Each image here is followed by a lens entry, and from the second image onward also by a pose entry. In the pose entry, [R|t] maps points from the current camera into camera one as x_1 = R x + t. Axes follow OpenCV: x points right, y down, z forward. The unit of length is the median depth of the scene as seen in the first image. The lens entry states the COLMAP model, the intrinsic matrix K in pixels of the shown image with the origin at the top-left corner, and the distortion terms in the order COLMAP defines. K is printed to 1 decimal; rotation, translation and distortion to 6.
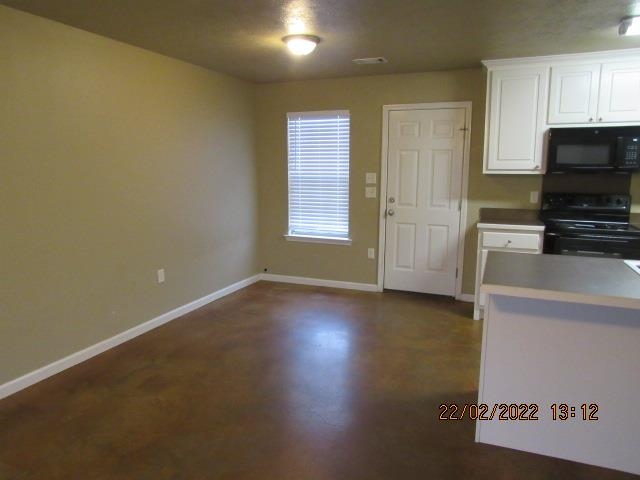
lens RADIAL K [[467.1, 0, 320.0], [0, 467.1, 240.0], [0, 0, 1]] dist [-0.004372, -0.001191]
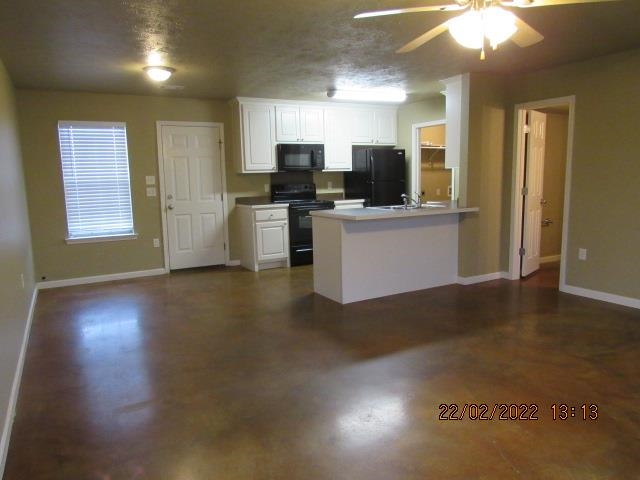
lens RADIAL K [[467.1, 0, 320.0], [0, 467.1, 240.0], [0, 0, 1]] dist [-0.004372, -0.001191]
pose [[0.623800, -0.126717, 0.771243, -0.567071], [0.149009, 0.987952, 0.041801, 0.034918], [-0.767248, 0.088847, 0.635166, -0.085630]]
